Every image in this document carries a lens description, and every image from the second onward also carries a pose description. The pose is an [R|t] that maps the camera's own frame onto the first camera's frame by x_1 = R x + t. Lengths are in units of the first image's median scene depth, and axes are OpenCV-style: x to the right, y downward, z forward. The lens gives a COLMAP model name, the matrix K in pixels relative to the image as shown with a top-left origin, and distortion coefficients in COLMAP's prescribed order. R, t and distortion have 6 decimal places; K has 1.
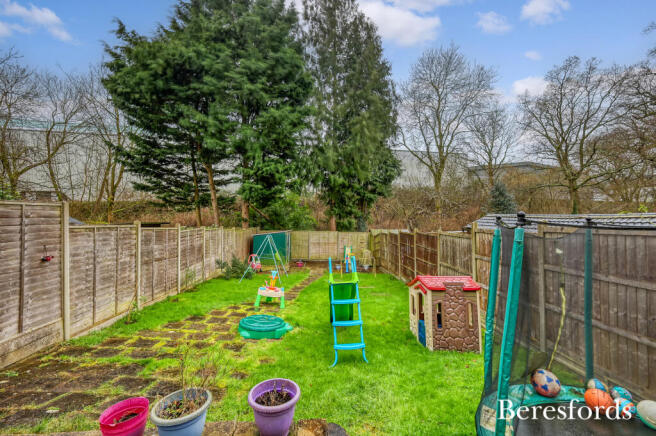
lens RADIAL K [[296.4, 0, 328.8], [0, 296.4, 221.2], [0, 0, 1]] dist [0.022211, 0.000520]
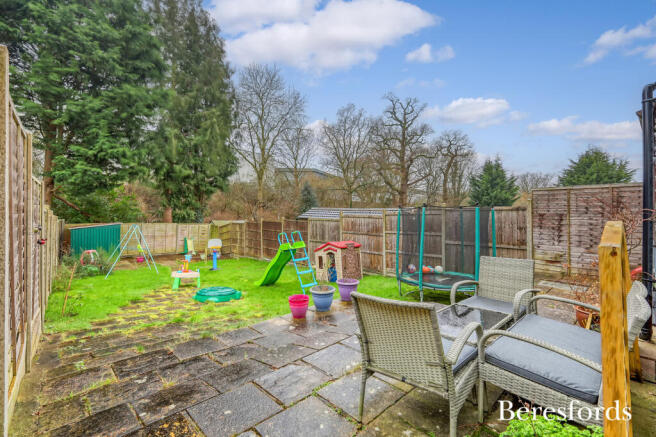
lens RADIAL K [[292.5, 0, 327.0], [0, 292.5, 215.3], [0, 0, 1]] dist [0.108629, 0.000188]
pose [[0.784330, -0.000548, 0.620344, -0.193226], [0.000649, 1.000000, 0.000064, 0.008981], [-0.620344, 0.000352, 0.784330, -0.074282]]
